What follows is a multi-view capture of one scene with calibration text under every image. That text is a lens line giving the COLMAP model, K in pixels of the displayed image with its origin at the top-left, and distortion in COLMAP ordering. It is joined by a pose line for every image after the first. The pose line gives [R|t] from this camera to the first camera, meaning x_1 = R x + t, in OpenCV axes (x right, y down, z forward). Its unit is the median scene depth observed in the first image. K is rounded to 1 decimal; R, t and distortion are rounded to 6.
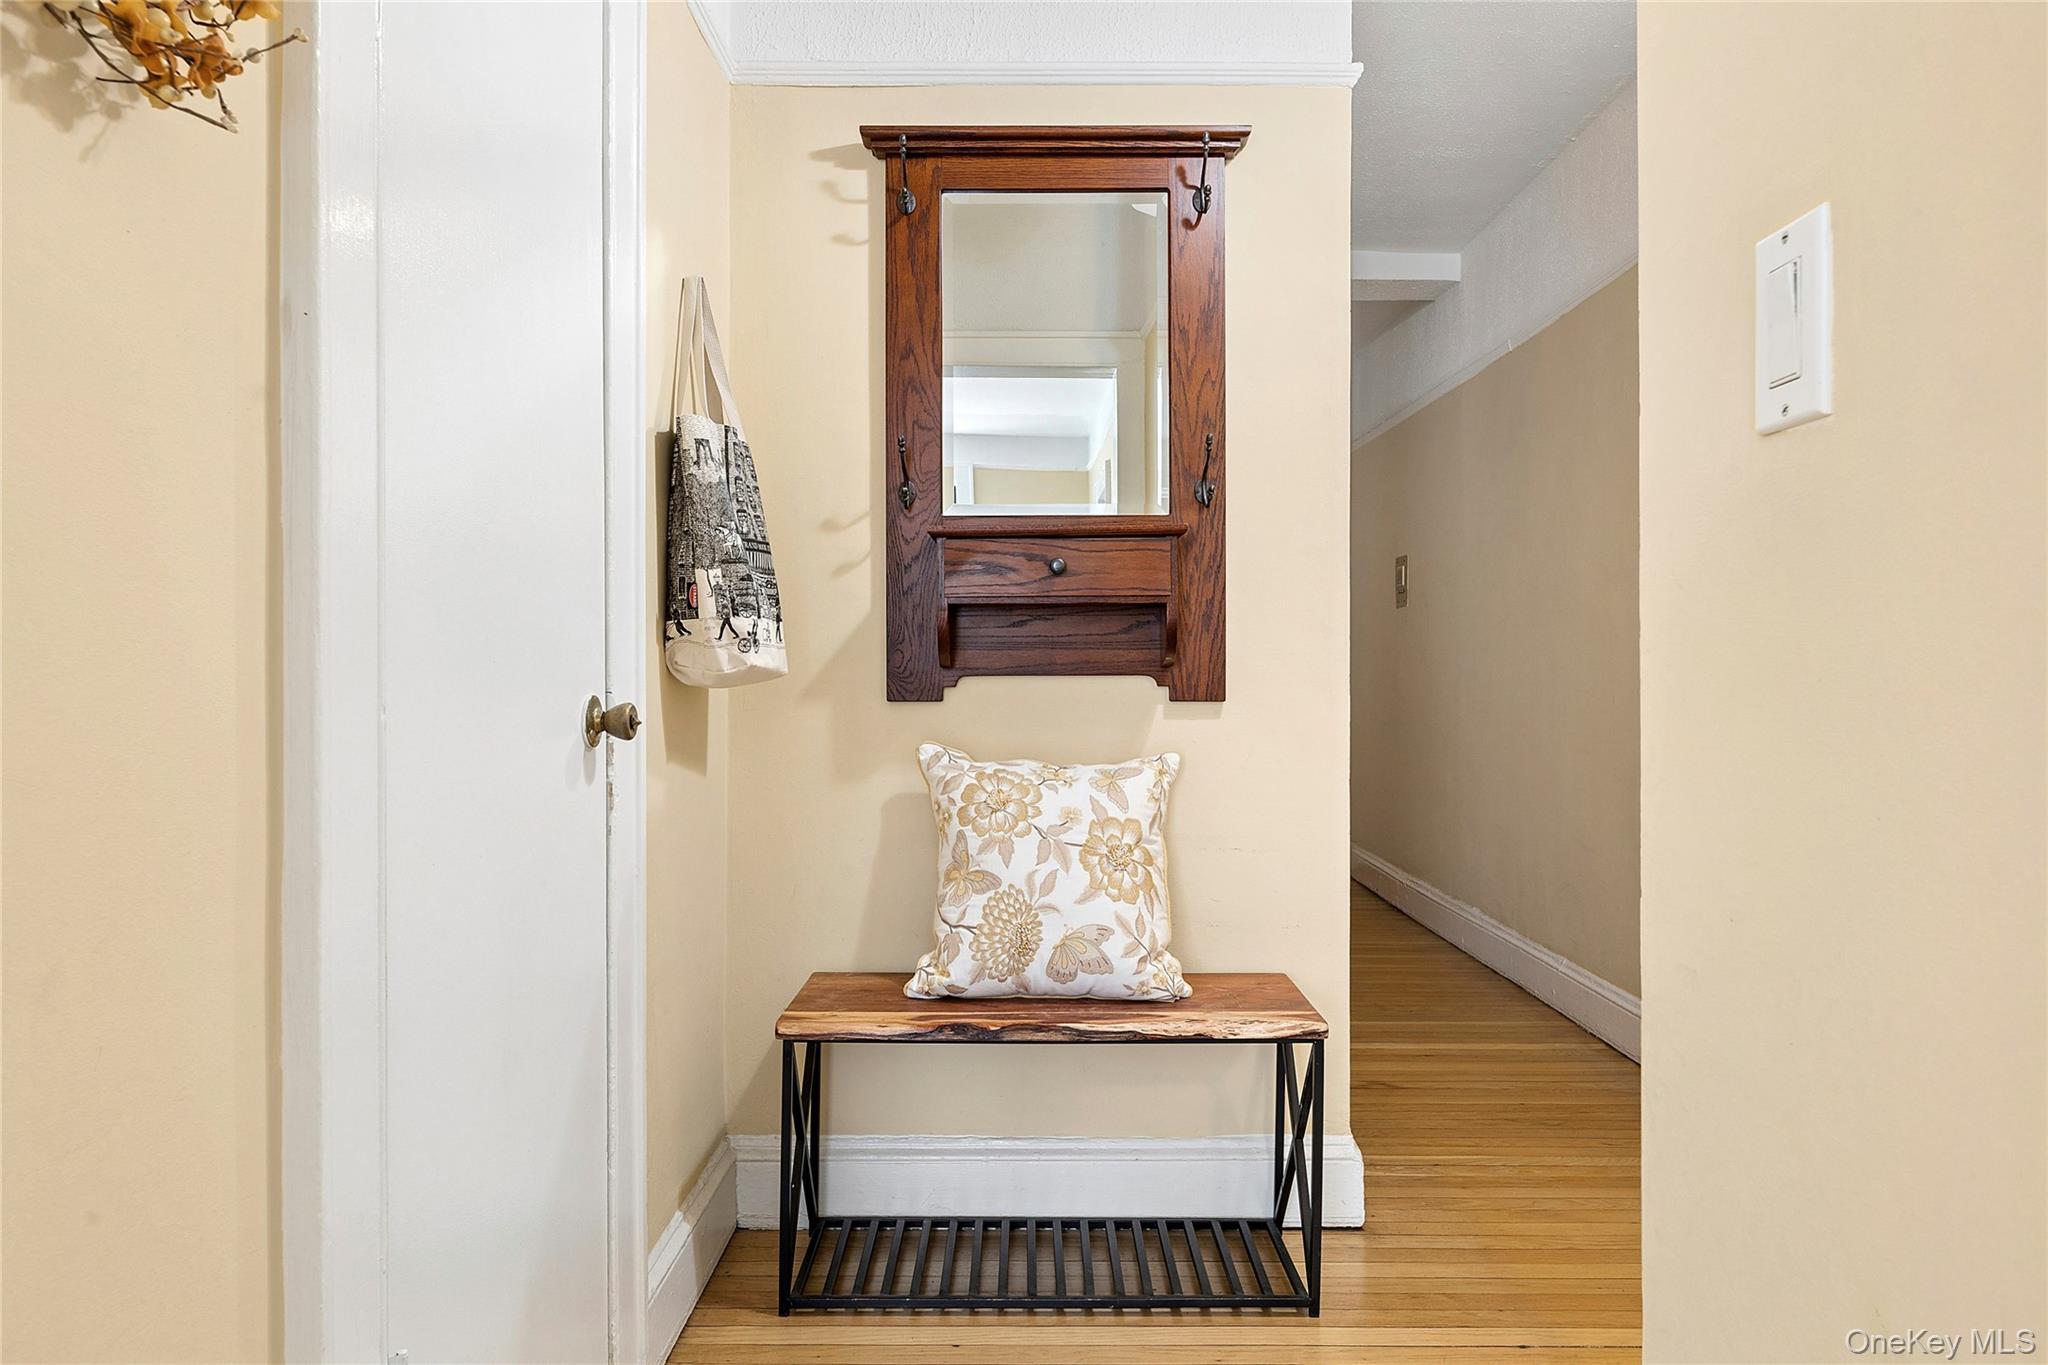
lens RADIAL K [[1347.5, 0, 1023.4], [0, 1347.5, 680.6], [0, 0, 1]] dist [0.003182, 0.001162]
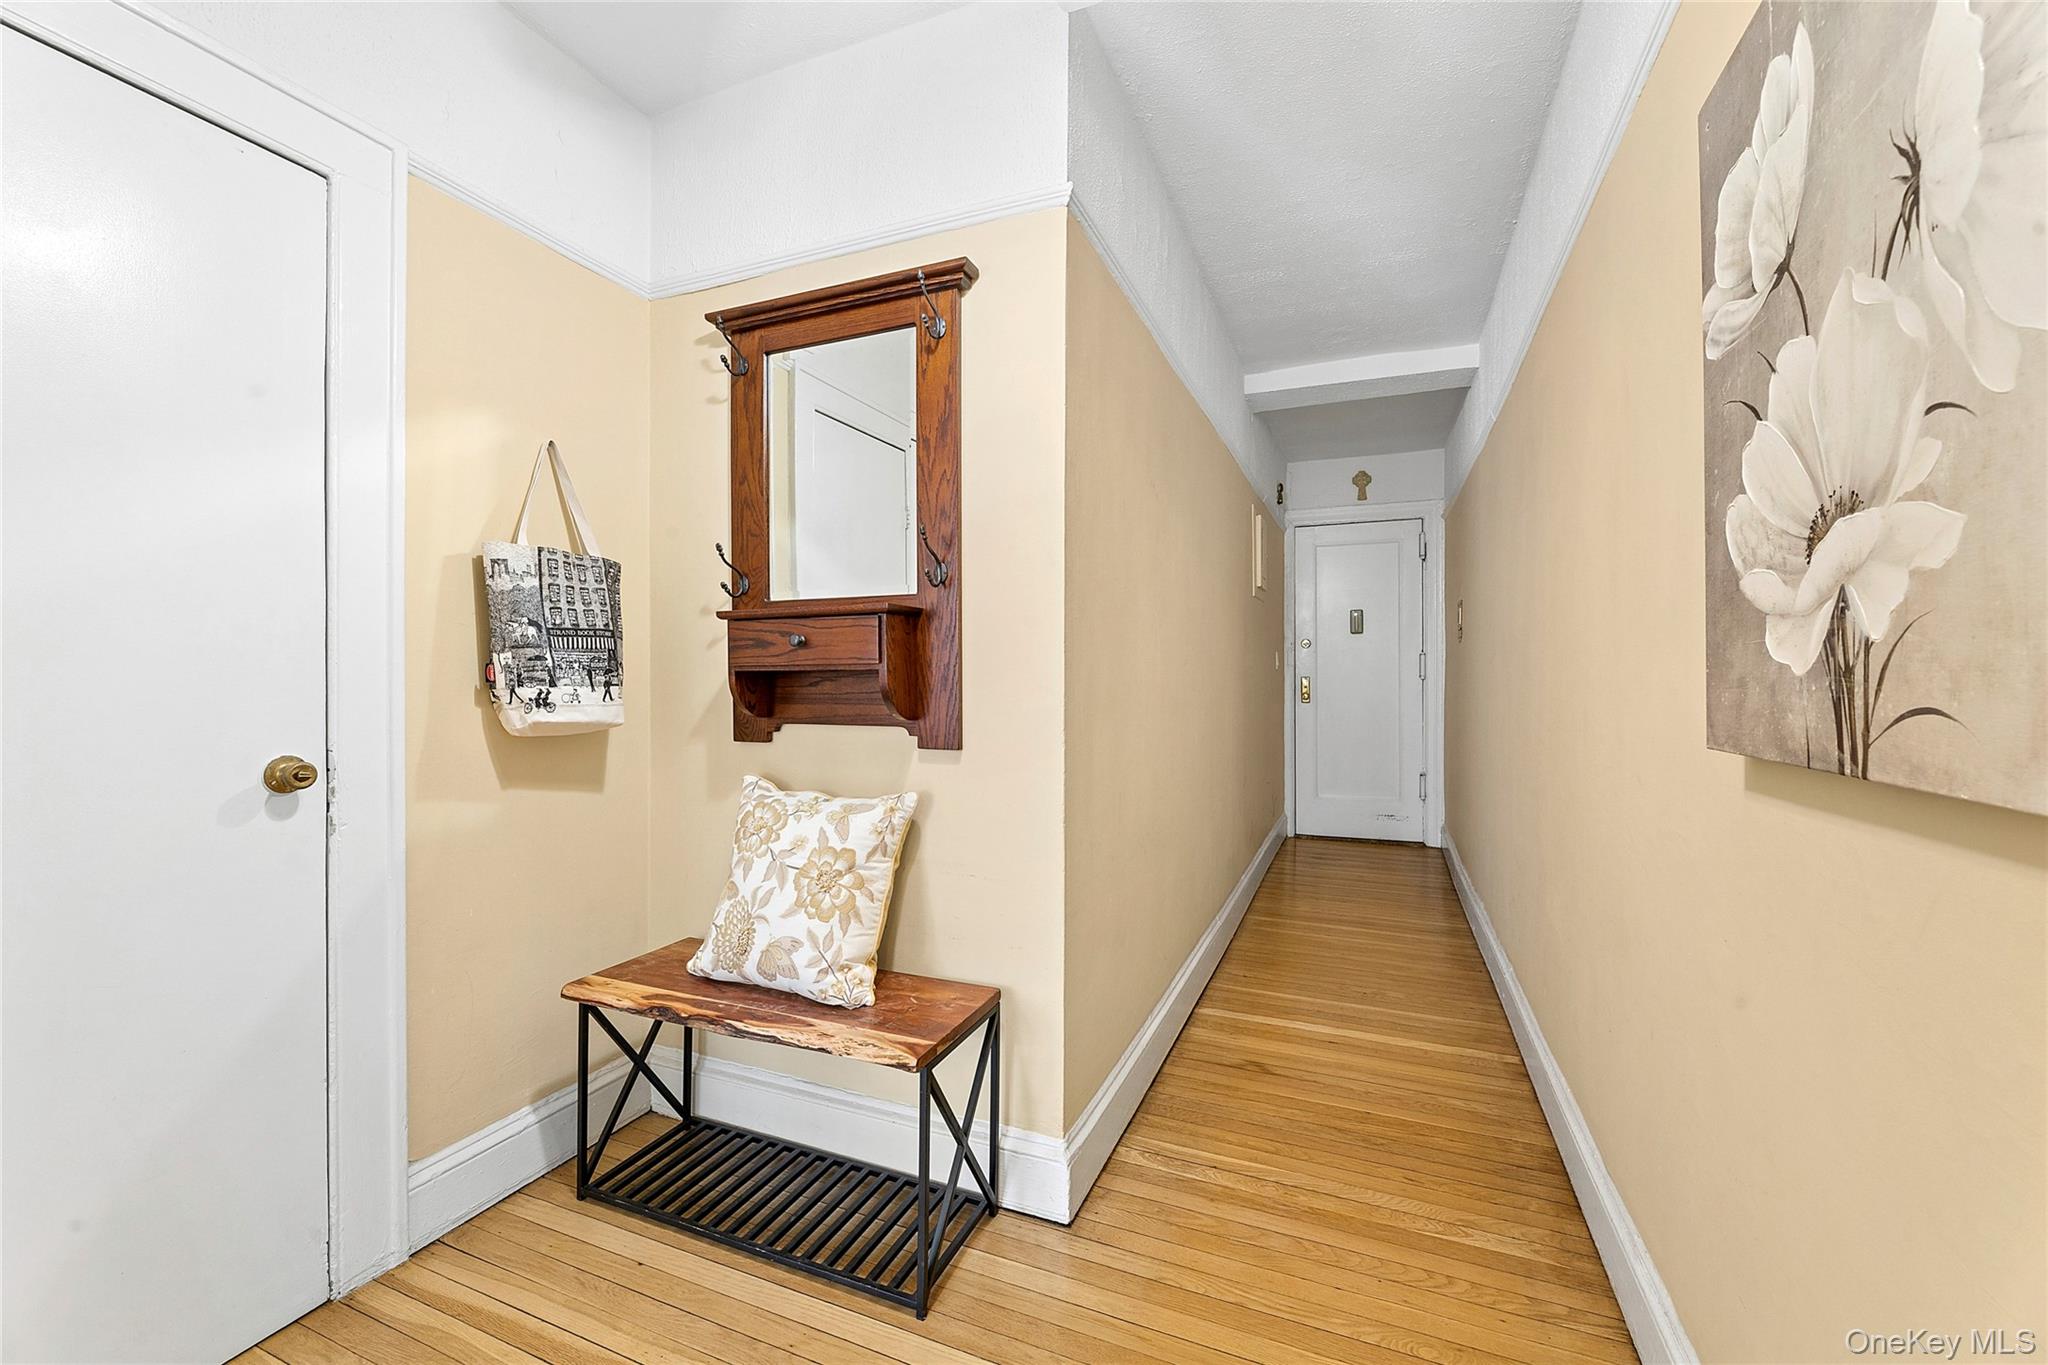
lens RADIAL K [[834.2, 0, 1021.1], [0, 834.2, 678.6], [0, 0, 1]] dist [-0.002634, -0.000539]
pose [[0.919302, 0.002174, -0.393547, 0.518834], [-0.001631, 0.999997, 0.001714, -0.051779], [0.393550, -0.000934, 0.919303, 0.374081]]
